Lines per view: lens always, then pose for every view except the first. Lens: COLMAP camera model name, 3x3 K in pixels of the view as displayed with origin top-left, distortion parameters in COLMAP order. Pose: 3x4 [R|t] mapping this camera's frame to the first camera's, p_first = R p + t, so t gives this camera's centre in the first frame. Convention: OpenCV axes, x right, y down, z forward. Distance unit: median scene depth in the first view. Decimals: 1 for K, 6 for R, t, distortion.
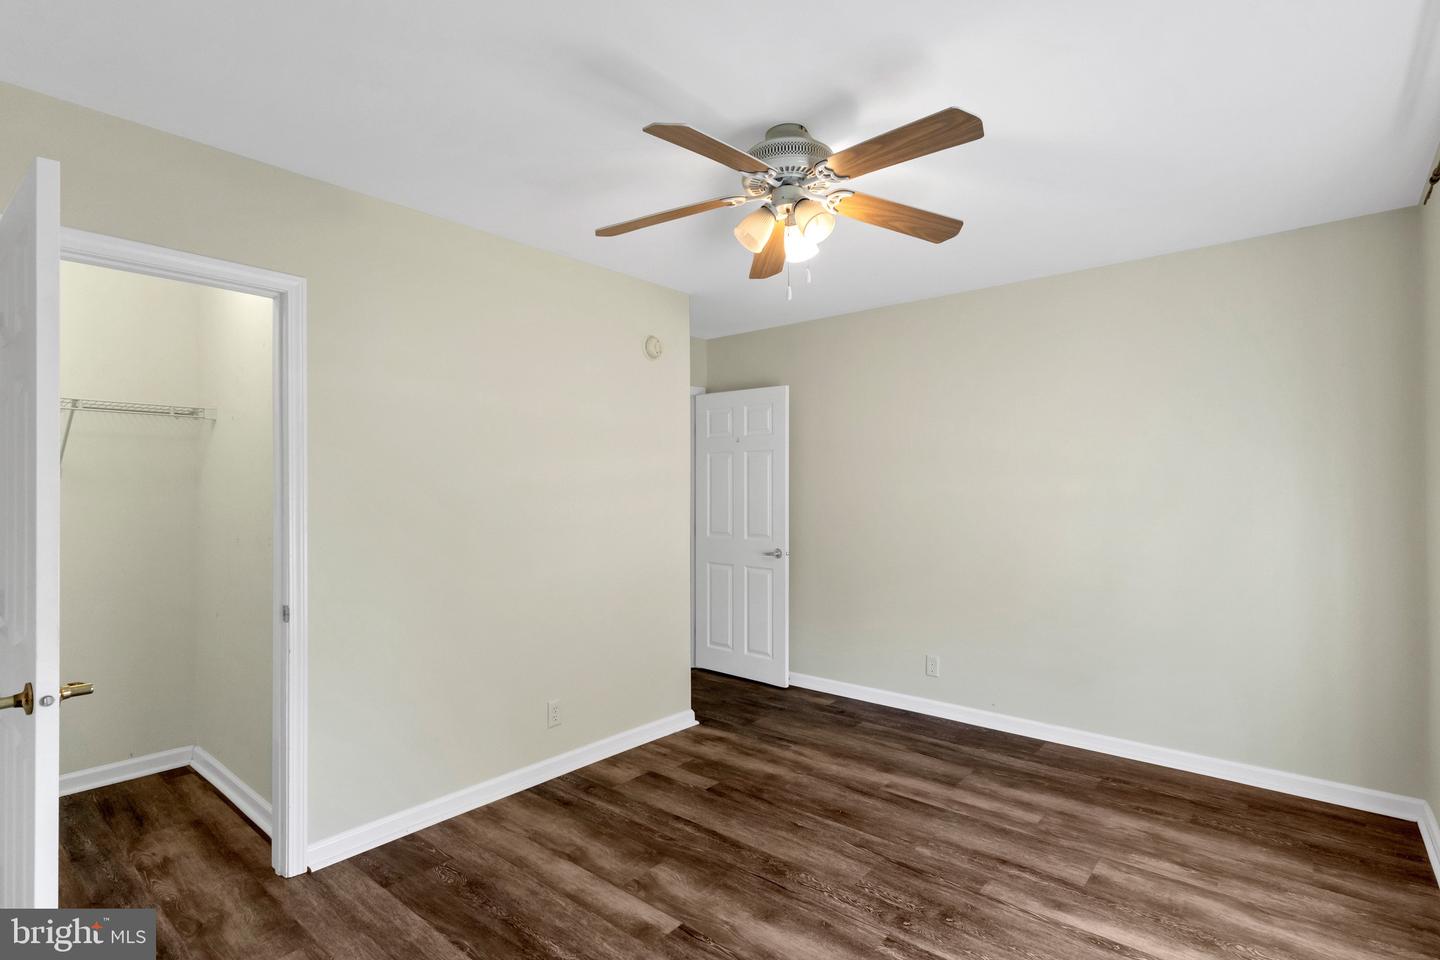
lens RADIAL K [[705.5, 0, 724.0], [0, 705.5, 478.3], [0, 0, 1]] dist [0.009017, 0.001763]
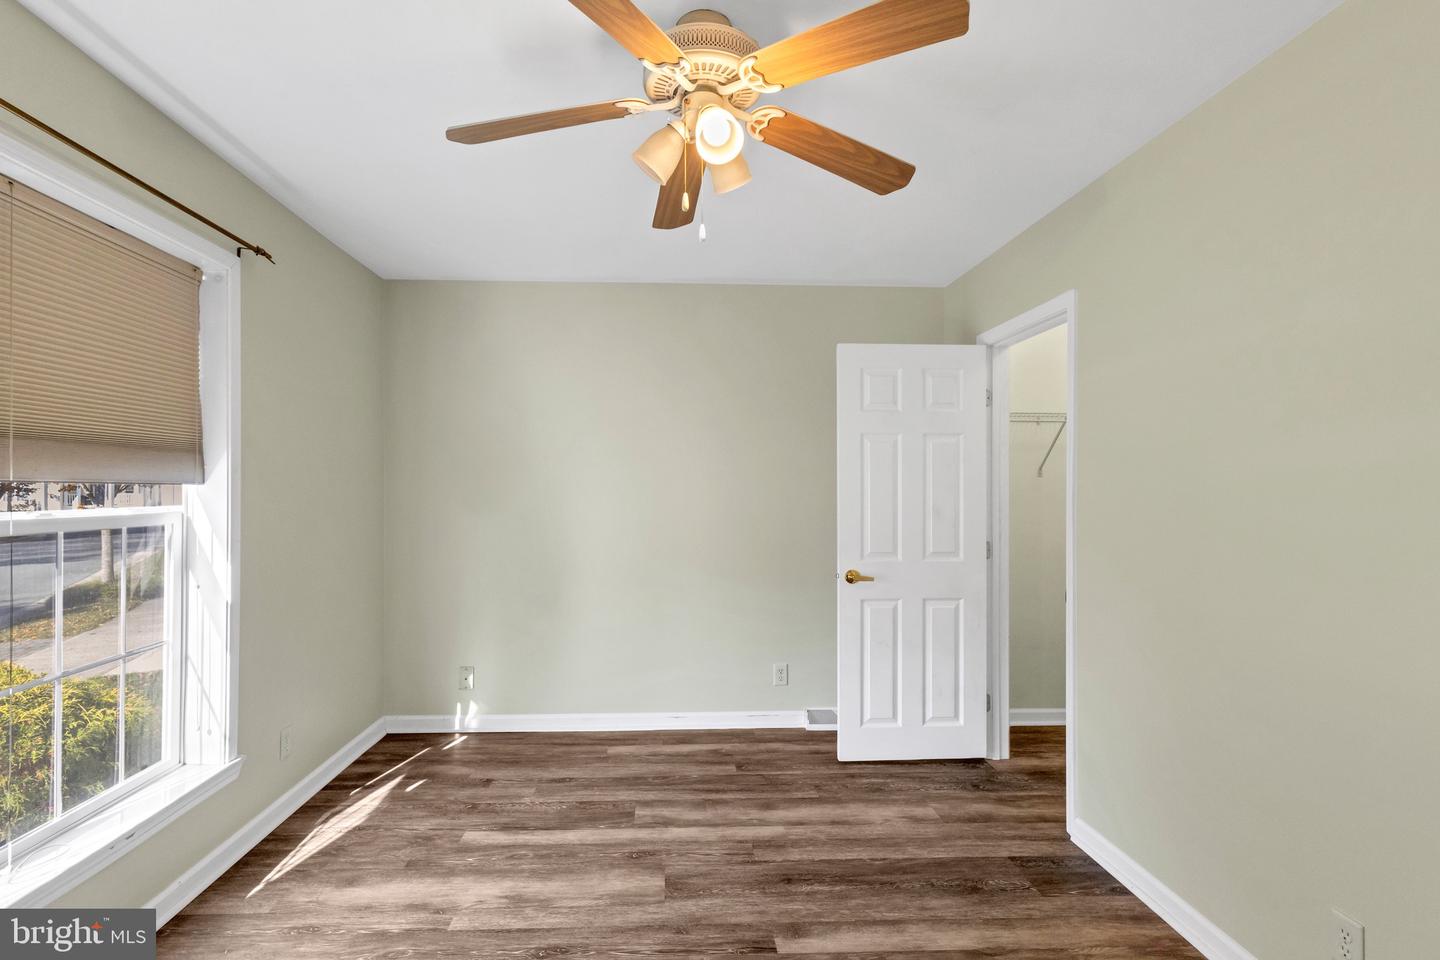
lens RADIAL K [[705.5, 0, 717.3], [0, 705.5, 483.2], [0, 0, 1]] dist [0.009017, 0.001763]
pose [[-0.709007, 0.000242, -0.705202, 0.603697], [0.005535, 0.999971, -0.005222, 0.014048], [0.705180, -0.007605, -0.708987, 1.483683]]
